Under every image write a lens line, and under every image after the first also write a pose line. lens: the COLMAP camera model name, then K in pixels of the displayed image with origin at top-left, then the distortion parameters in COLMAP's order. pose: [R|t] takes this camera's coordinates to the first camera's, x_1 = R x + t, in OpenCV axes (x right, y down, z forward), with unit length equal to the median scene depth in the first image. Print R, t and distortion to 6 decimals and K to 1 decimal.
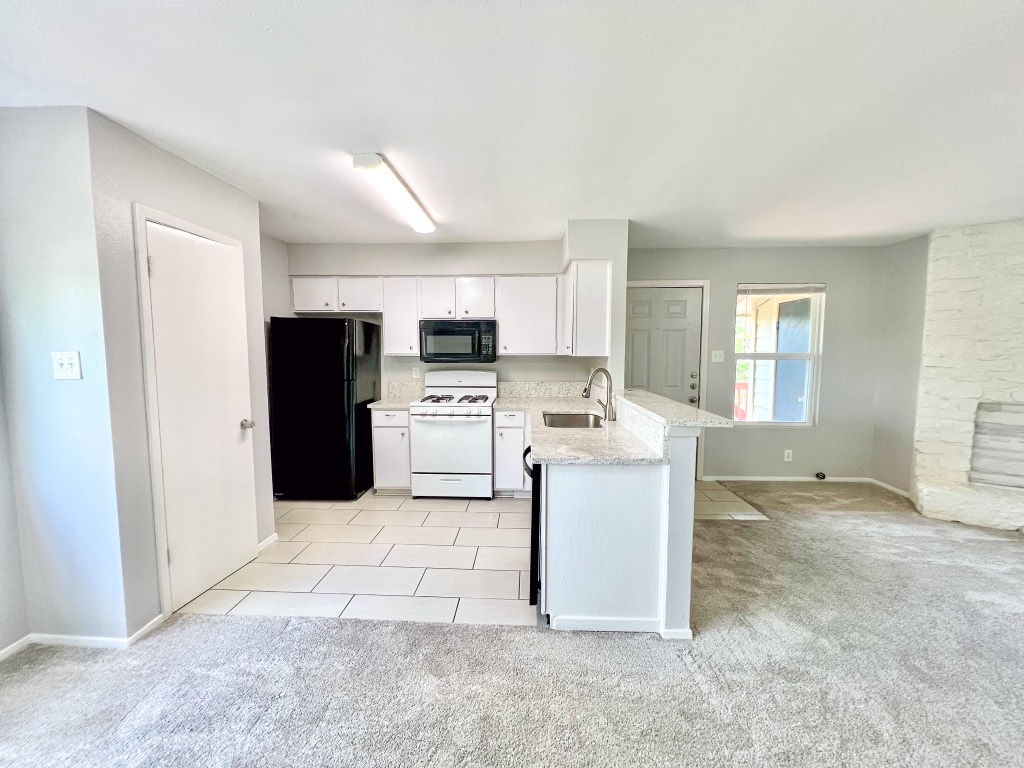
lens RADIAL K [[411.3, 0, 511.9], [0, 411.3, 380.6], [0, 0, 1]] dist [-0.000707, -0.000203]
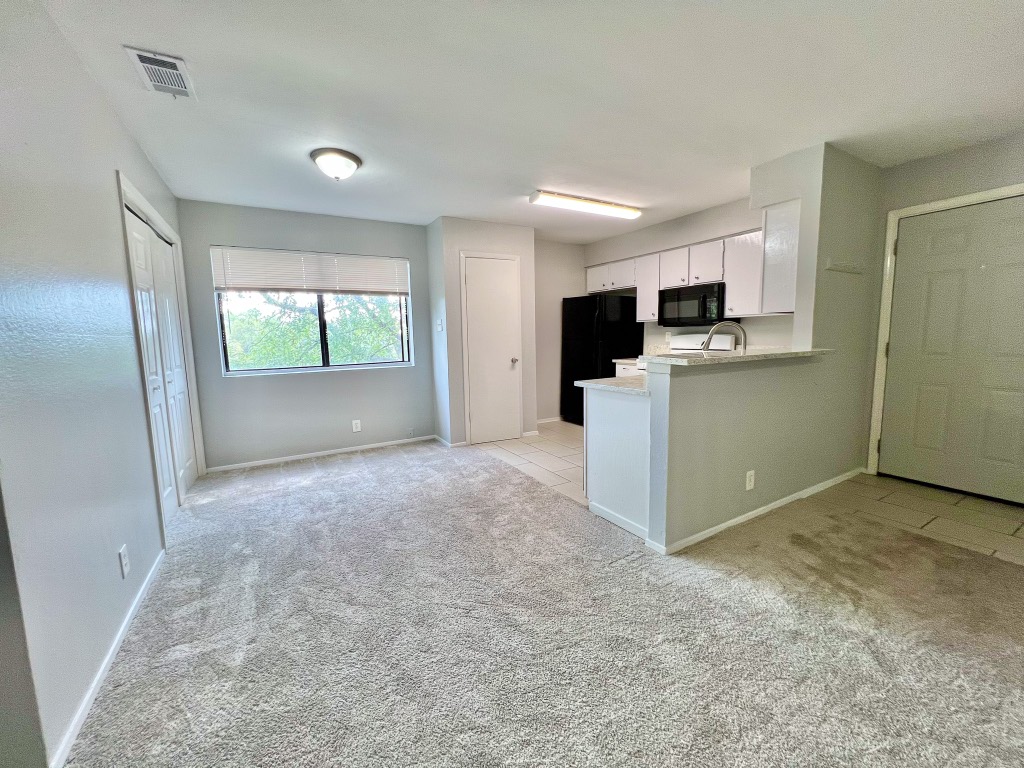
lens RADIAL K [[411.3, 0, 511.9], [0, 411.3, 380.6], [0, 0, 1]] dist [-0.000707, -0.000203]
pose [[0.538882, 0.083419, -0.838241, 0.862542], [-0.043712, 0.996513, 0.071068, 0.068586], [0.841247, -0.001656, 0.540649, 0.030303]]
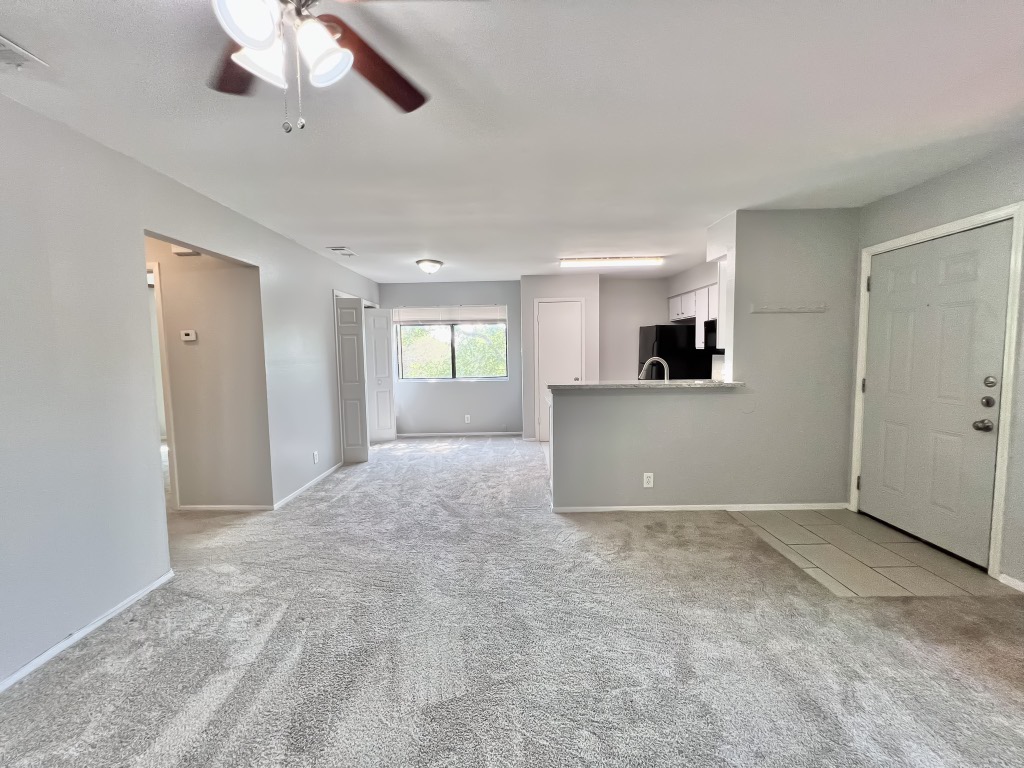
lens RADIAL K [[411.3, 0, 511.9], [0, 411.3, 380.6], [0, 0, 1]] dist [-0.000707, -0.000203]
pose [[0.034414, 0.071651, -0.996836, 1.634656], [-0.059370, 0.995812, 0.069528, -0.025427], [0.997643, 0.056790, 0.038524, 0.568510]]
